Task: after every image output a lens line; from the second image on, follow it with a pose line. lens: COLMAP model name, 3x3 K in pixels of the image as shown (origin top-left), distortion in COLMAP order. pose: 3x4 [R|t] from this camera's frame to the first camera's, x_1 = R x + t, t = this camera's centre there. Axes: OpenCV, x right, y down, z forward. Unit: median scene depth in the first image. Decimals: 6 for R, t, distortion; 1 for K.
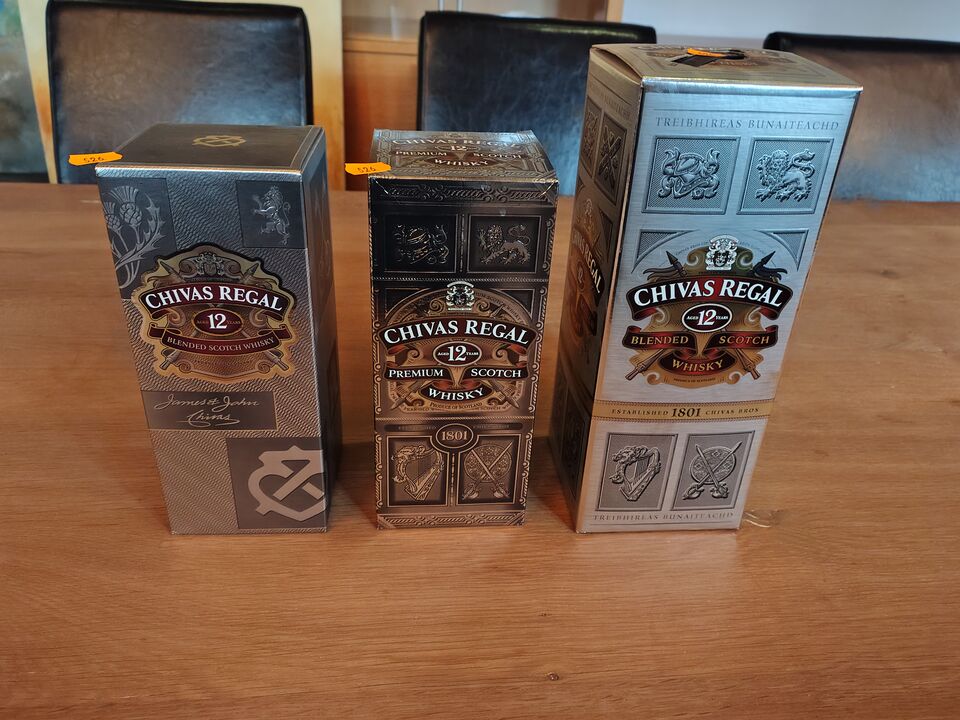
lens RADIAL K [[737.4, 0, 481.3], [0, 737.4, 351.6], [0, 0, 1]] dist [0.078584, -0.080661]
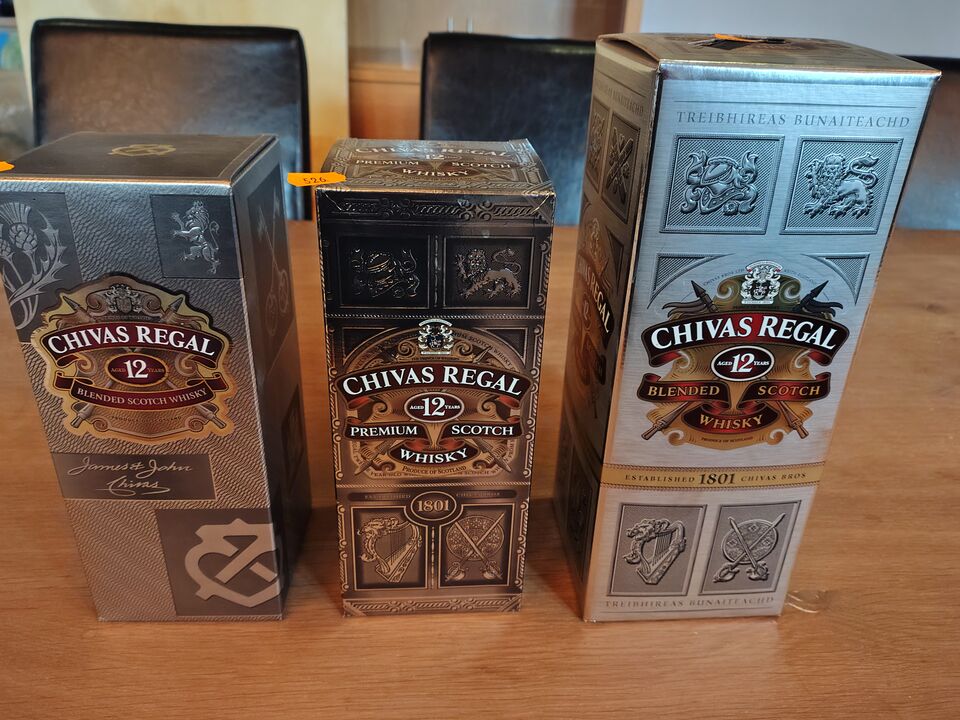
lens RADIAL K [[737.4, 0, 485.0], [0, 737.4, 366.0], [0, 0, 1]] dist [0.078584, -0.080661]
pose [[0.999794, -0.001193, -0.020238, 0.038333], [0.000633, 0.999617, -0.027653, -0.019167], [0.020264, 0.027635, 0.999413, 0.175045]]
